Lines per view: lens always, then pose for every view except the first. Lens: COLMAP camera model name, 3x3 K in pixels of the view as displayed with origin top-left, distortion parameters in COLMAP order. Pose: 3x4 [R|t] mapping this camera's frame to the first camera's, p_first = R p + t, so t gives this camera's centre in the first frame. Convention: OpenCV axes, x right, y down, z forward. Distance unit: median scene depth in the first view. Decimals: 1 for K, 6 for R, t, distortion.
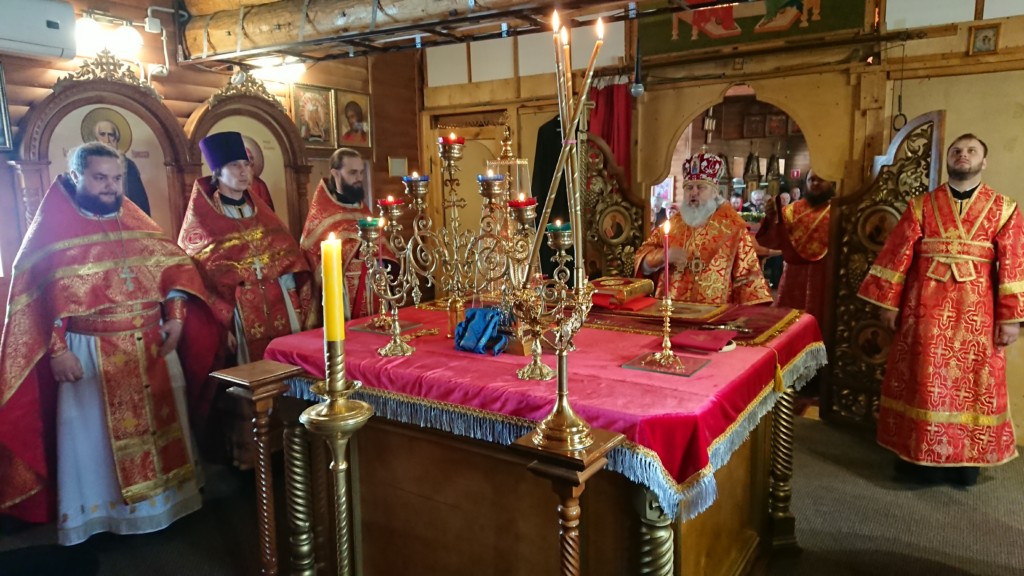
lens RADIAL K [[683.6, 0, 512.0], [0, 683.6, 288.0], [0, 0, 1]] dist [0.202200, -0.259601]
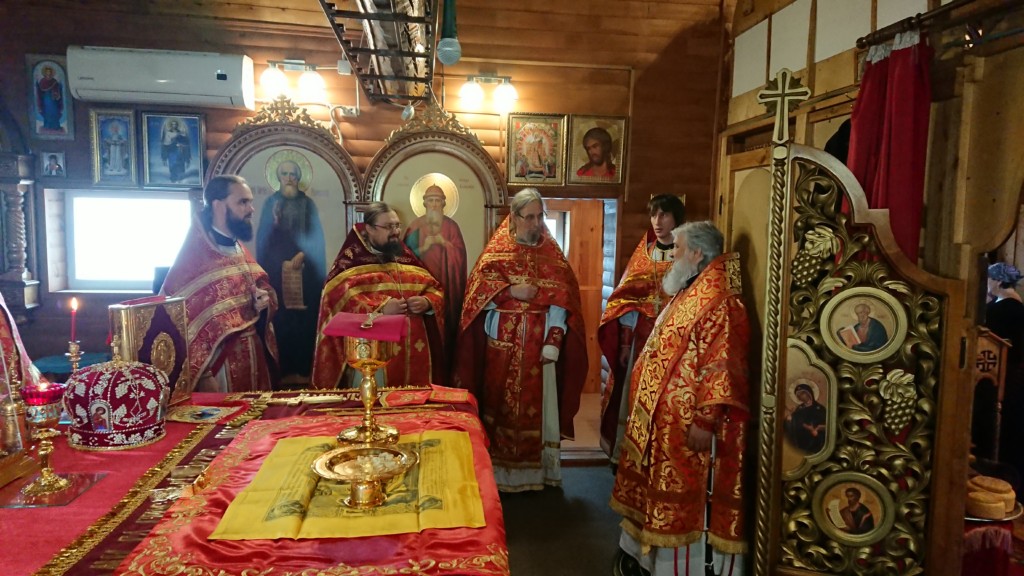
lens RADIAL K [[683.6, 0, 512.0], [0, 683.6, 288.0], [0, 0, 1]] dist [0.202200, -0.259601]
pose [[0.633410, 0.102374, -0.767014, 0.376763], [-0.150205, 0.988623, 0.007911, -0.081889], [0.759098, 0.110199, 0.641581, 0.467696]]
